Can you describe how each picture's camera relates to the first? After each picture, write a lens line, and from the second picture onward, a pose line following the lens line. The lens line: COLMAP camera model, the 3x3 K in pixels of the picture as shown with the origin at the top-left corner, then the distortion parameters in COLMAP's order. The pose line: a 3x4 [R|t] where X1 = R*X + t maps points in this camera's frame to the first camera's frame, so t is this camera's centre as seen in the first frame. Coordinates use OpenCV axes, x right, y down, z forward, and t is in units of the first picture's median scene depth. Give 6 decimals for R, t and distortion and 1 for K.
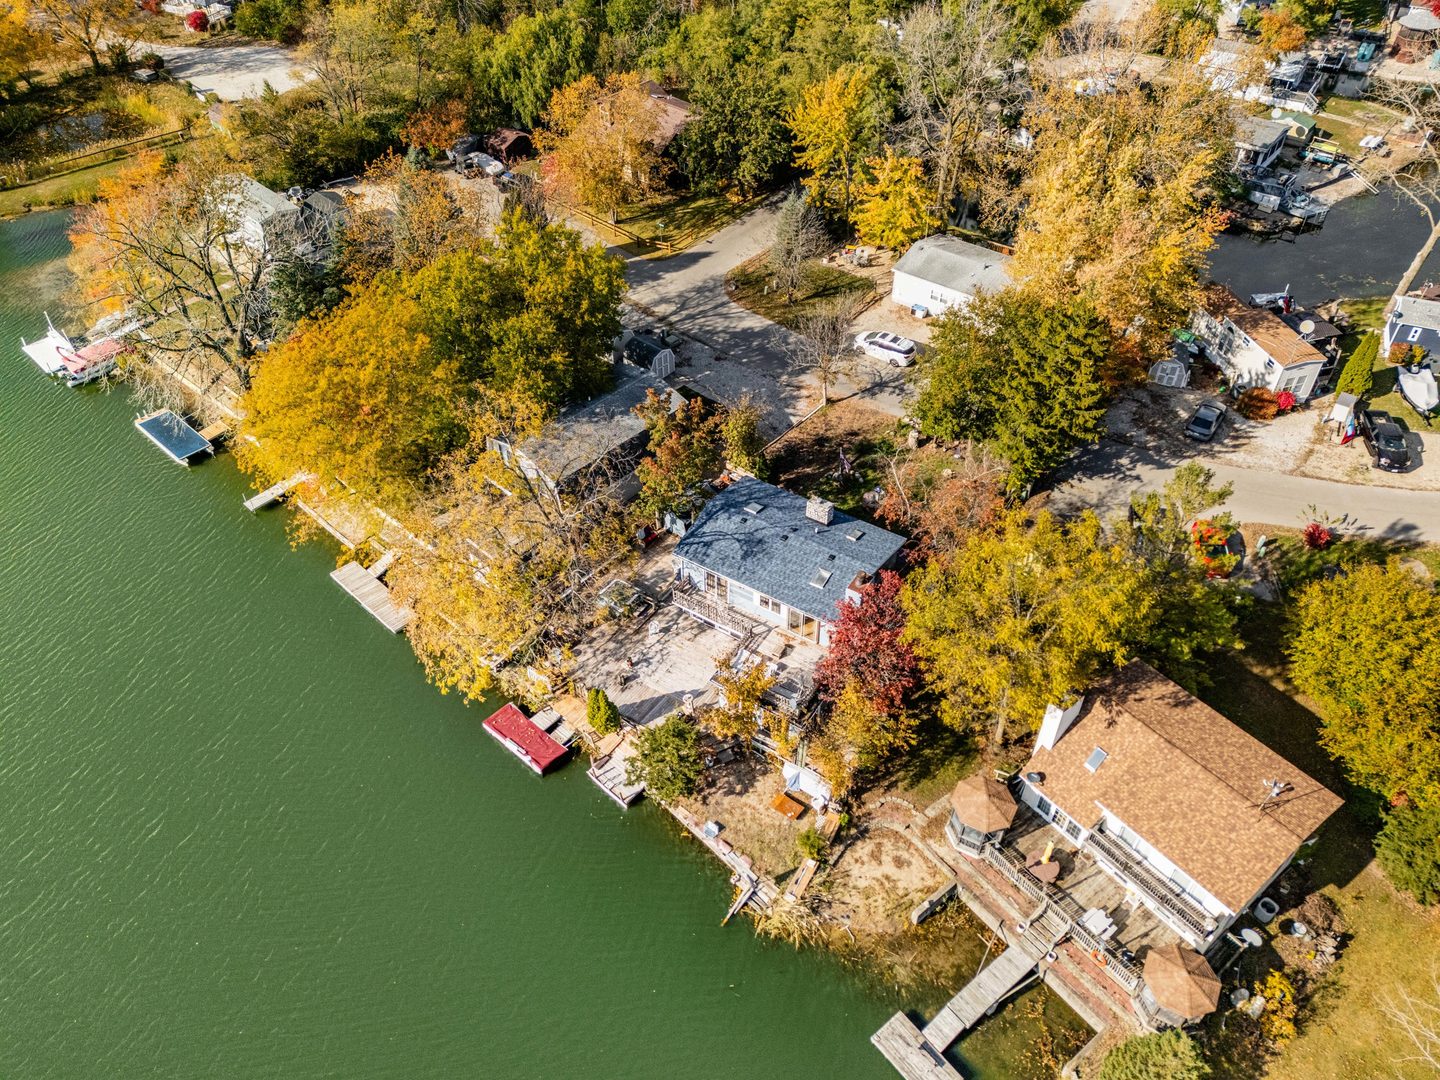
lens RADIAL K [[1050.6, 0, 717.4], [0, 1050.6, 545.9], [0, 0, 1]] dist [0.066996, -0.070105]
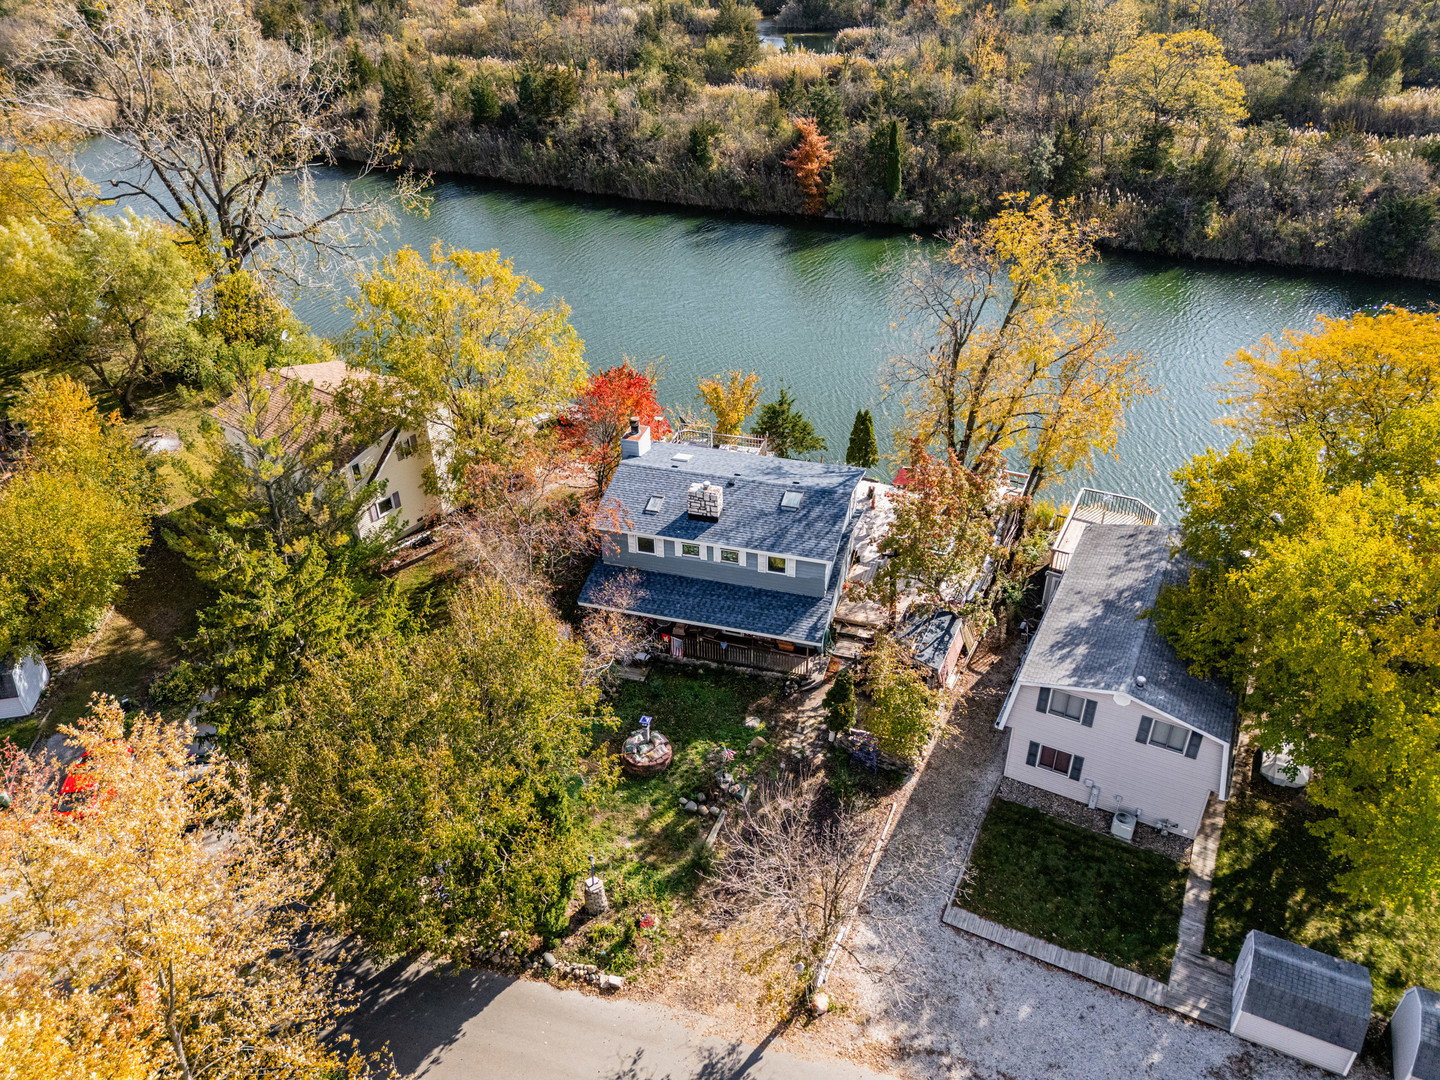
lens RADIAL K [[1050.6, 0, 717.4], [0, 1050.6, 545.9], [0, 0, 1]] dist [0.066996, -0.070105]
pose [[-0.959871, 0.177646, -0.217003, 0.214548], [-0.171481, 0.240489, 0.955384, -0.616532], [0.221907, 0.954257, -0.200375, 0.984153]]
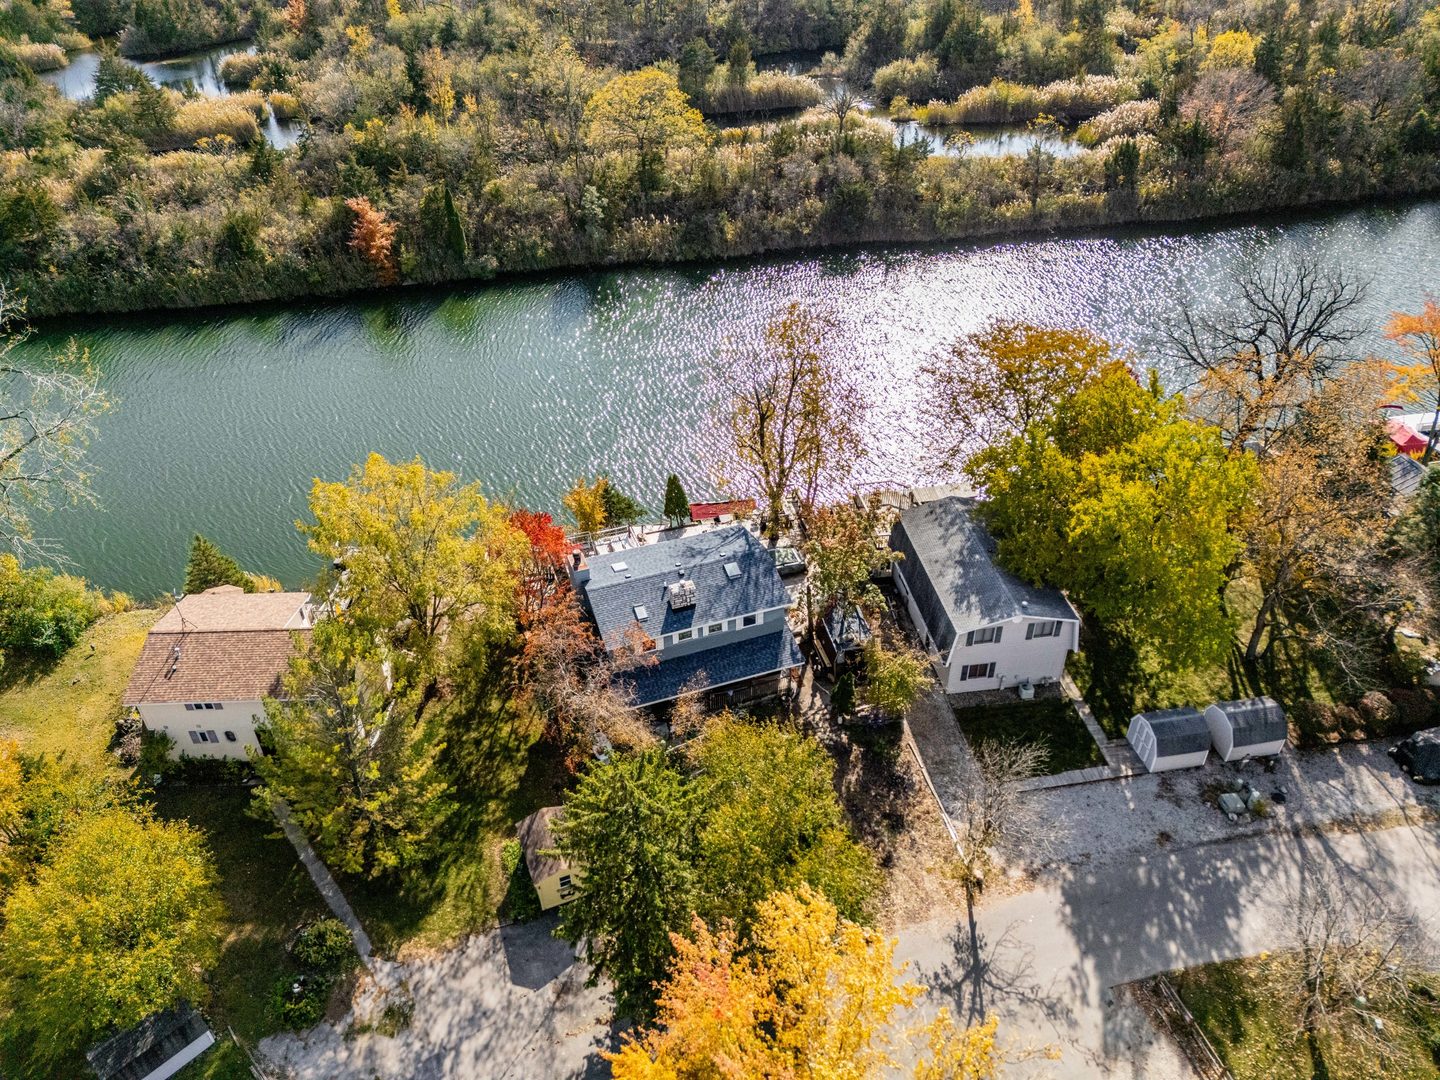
lens RADIAL K [[1050.6, 0, 717.4], [0, 1050.6, 545.9], [0, 0, 1]] dist [0.066996, -0.070105]
pose [[-0.608662, 0.492258, -0.622264, 0.542212], [-0.531929, 0.328751, 0.780368, -0.675226], [0.588712, 0.805981, 0.061748, 0.768854]]
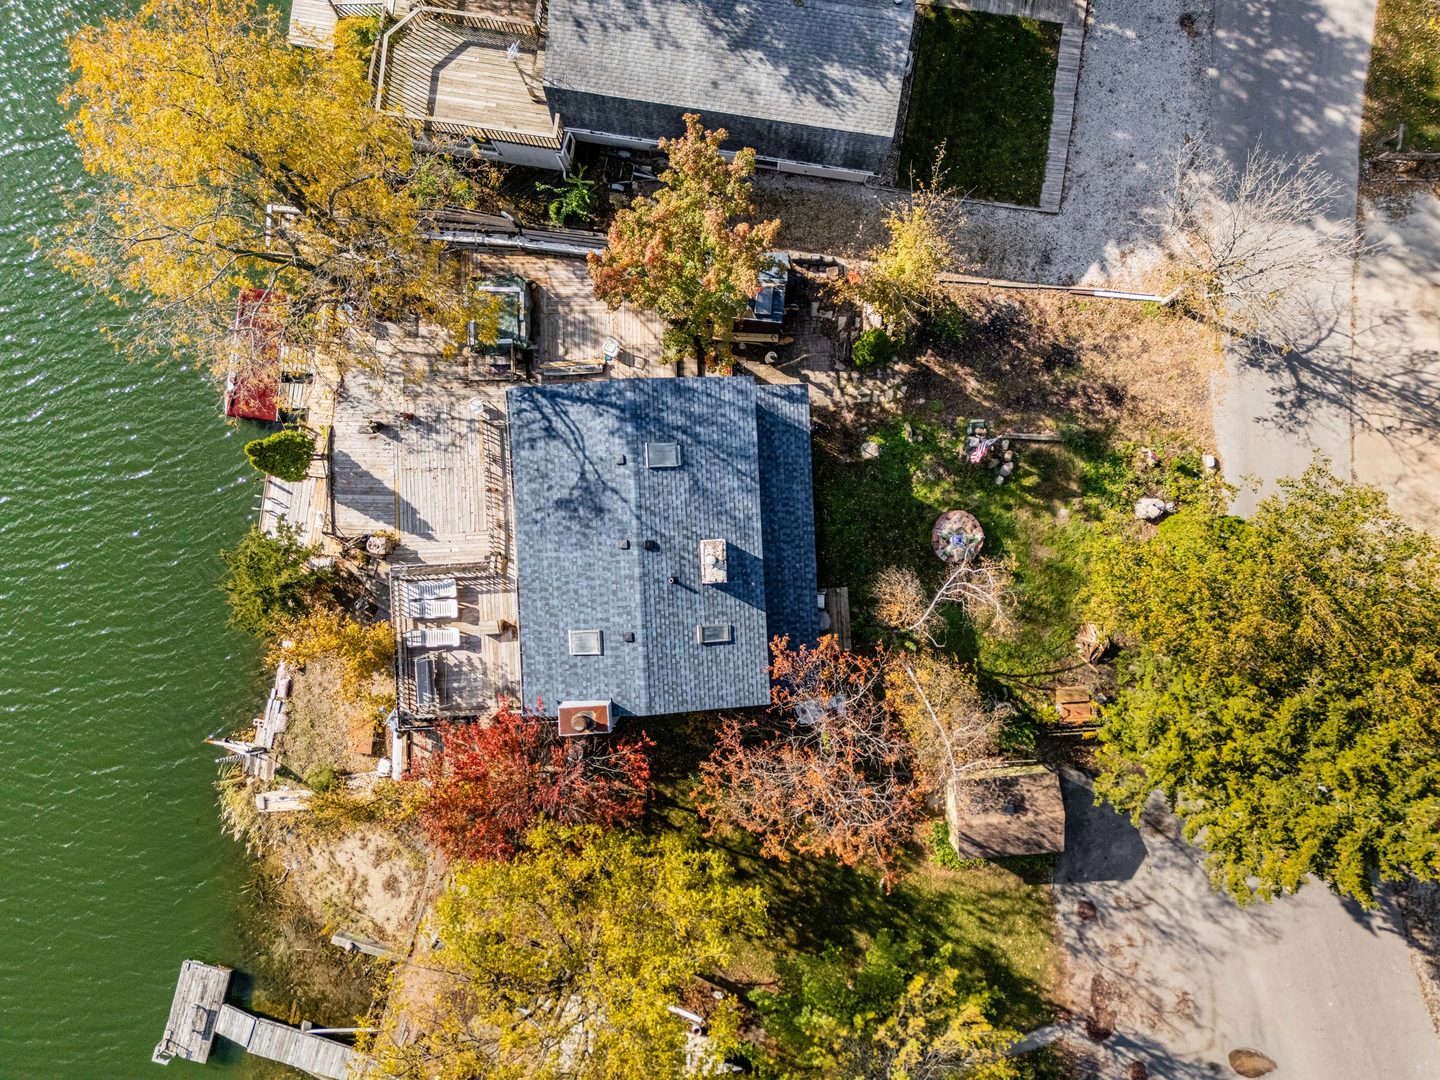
lens RADIAL K [[1050.6, 0, 717.4], [0, 1050.6, 545.9], [0, 0, 1]] dist [0.066996, -0.070105]
pose [[0.582907, 0.812308, 0.019367, 0.068036], [-0.558752, 0.383424, 0.735379, -0.369945], [0.589928, -0.439479, 0.677380, 0.523892]]
